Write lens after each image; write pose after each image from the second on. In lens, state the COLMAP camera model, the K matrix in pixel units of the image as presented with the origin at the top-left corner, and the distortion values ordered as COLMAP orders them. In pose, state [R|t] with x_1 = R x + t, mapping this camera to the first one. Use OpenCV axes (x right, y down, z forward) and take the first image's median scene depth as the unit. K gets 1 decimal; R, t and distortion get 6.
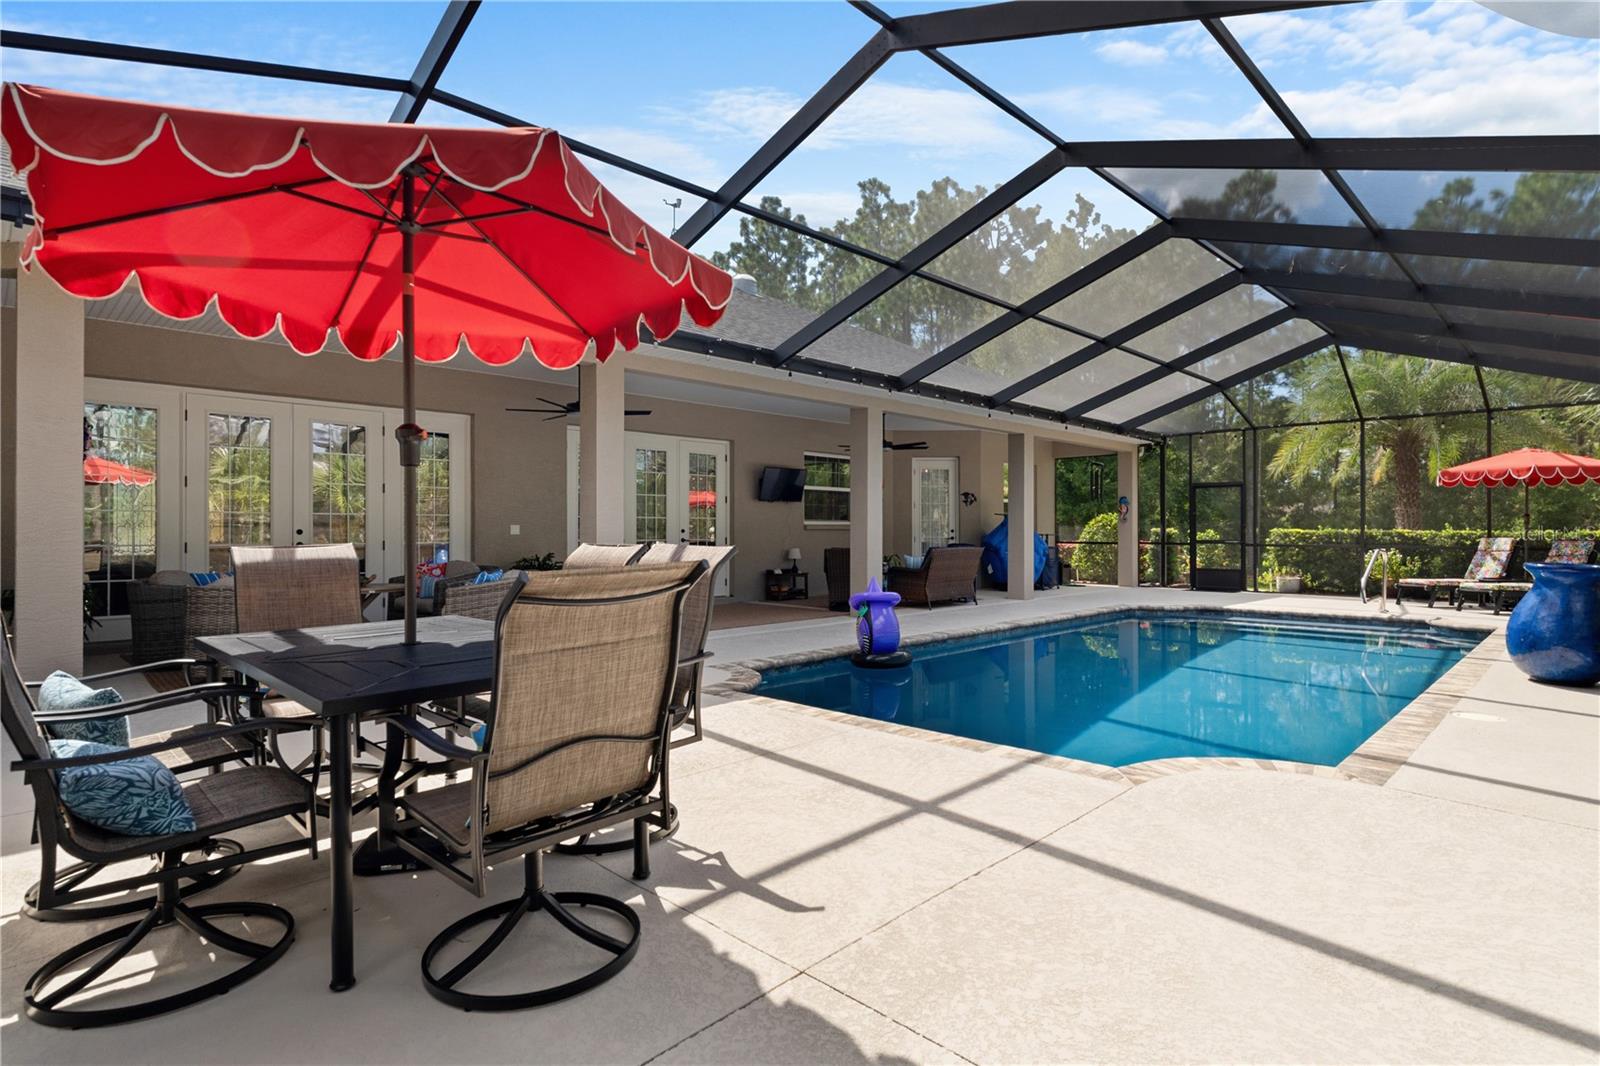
lens RADIAL K [[827.3, 0, 789.6], [0, 827.3, 523.5], [0, 0, 1]] dist [-0.011966, -0.000324]
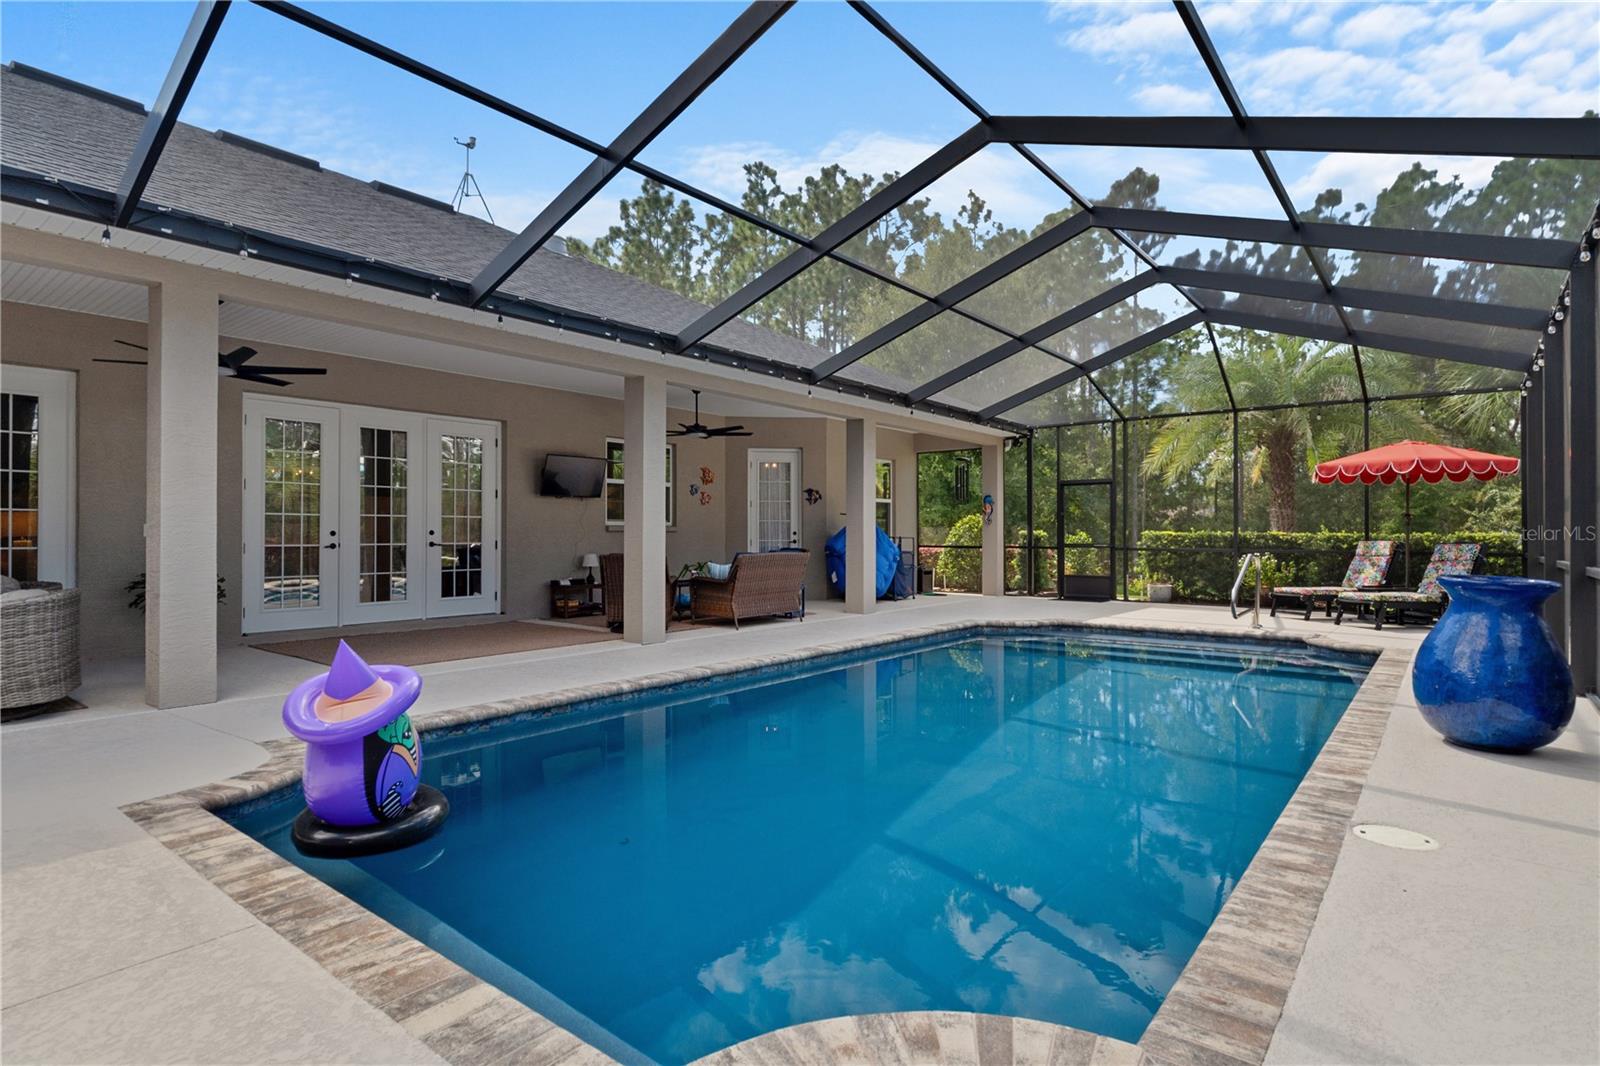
lens RADIAL K [[827.3, 0, 802.1], [0, 827.3, 526.3], [0, 0, 1]] dist [-0.011966, -0.000324]
pose [[0.993113, 0.001207, 0.117155, 0.109902], [-0.001058, 0.999999, -0.001335, 0.002828], [-0.117156, 0.001201, 0.993113, 0.146828]]
